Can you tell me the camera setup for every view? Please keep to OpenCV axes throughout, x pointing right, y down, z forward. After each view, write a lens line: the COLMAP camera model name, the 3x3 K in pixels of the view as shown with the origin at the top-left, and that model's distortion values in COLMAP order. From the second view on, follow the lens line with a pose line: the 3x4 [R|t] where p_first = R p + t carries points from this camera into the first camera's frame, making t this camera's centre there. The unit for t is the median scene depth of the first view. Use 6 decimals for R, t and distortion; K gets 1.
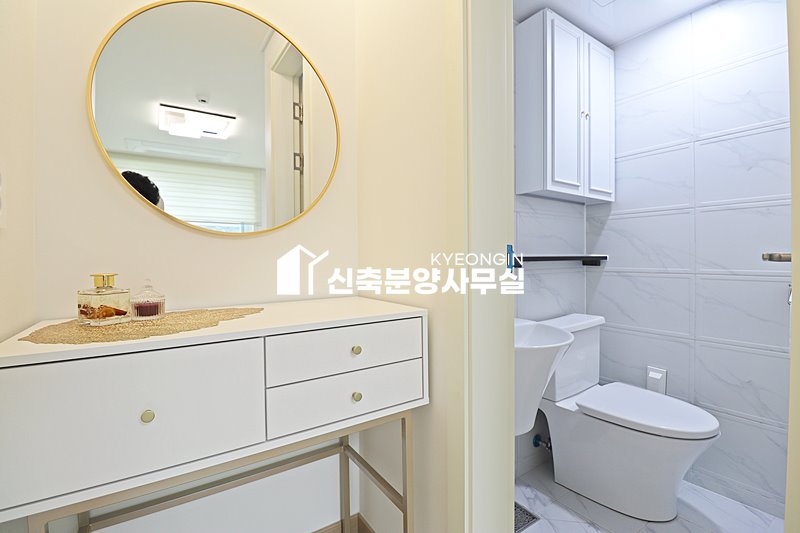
lens RADIAL K [[369.7, 0, 401.7], [0, 369.7, 258.4], [0, 0, 1]] dist [0.000160, -0.013445]
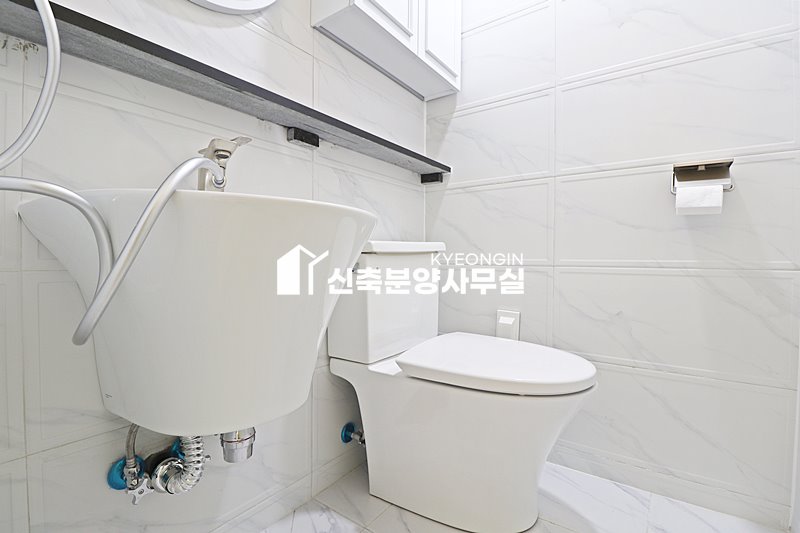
lens RADIAL K [[372.4, 0, 401.5], [0, 372.4, 261.5], [0, 0, 1]] dist [0.000099, -0.013015]
pose [[0.941675, 0.007152, 0.336447, 0.241128], [-0.009099, 0.999950, 0.004210, 0.199213], [-0.336400, -0.007026, 0.941693, 0.372657]]
